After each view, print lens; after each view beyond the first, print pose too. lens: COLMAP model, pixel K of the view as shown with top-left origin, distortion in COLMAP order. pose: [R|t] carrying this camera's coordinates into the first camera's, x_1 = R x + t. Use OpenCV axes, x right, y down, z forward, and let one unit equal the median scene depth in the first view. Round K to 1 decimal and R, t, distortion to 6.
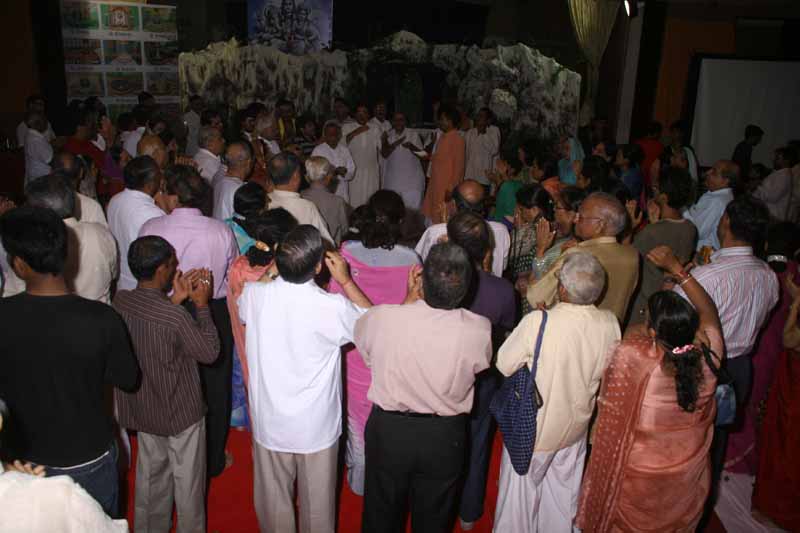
lens RADIAL K [[660.0, 0, 395.6], [0, 660.0, 274.6], [0, 0, 1]] dist [-0.161353, 0.117353]
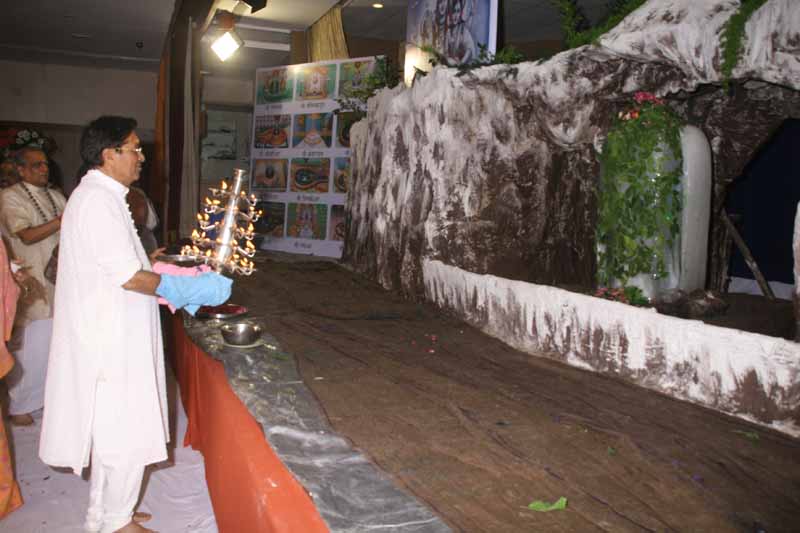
lens RADIAL K [[660.0, 0, 400.1], [0, 660.0, 268.2], [0, 0, 1]] dist [-0.161353, 0.117353]
pose [[0.330771, 0.074179, -0.940791, 0.278871], [-0.319969, 0.946672, -0.037854, -0.205021], [0.887812, 0.313545, 0.336867, 0.867536]]
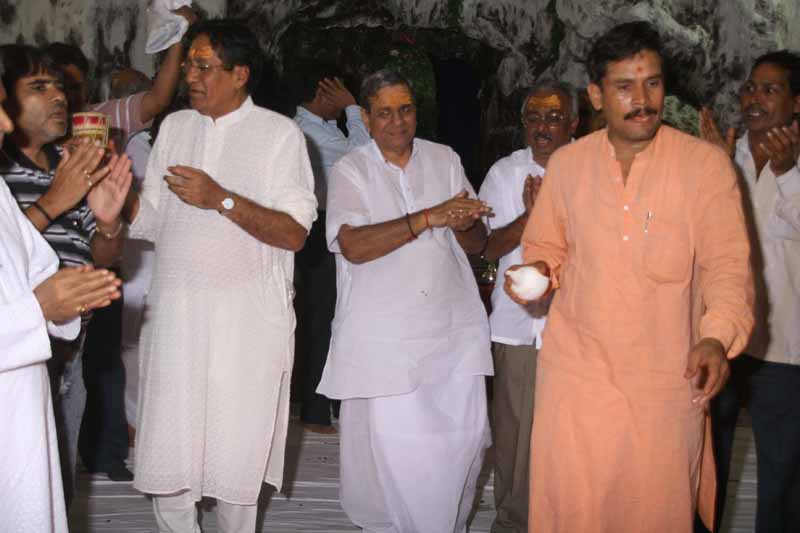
lens RADIAL K [[1207.2, 0, 397.0], [0, 1207.2, 266.5], [0, 0, 1]] dist [0.274238, 0.000000]
pose [[0.999386, 0.002407, 0.034950, -0.005228], [0.004341, 0.981437, -0.191737, -0.060147], [-0.034763, 0.191771, 0.980824, 0.364543]]
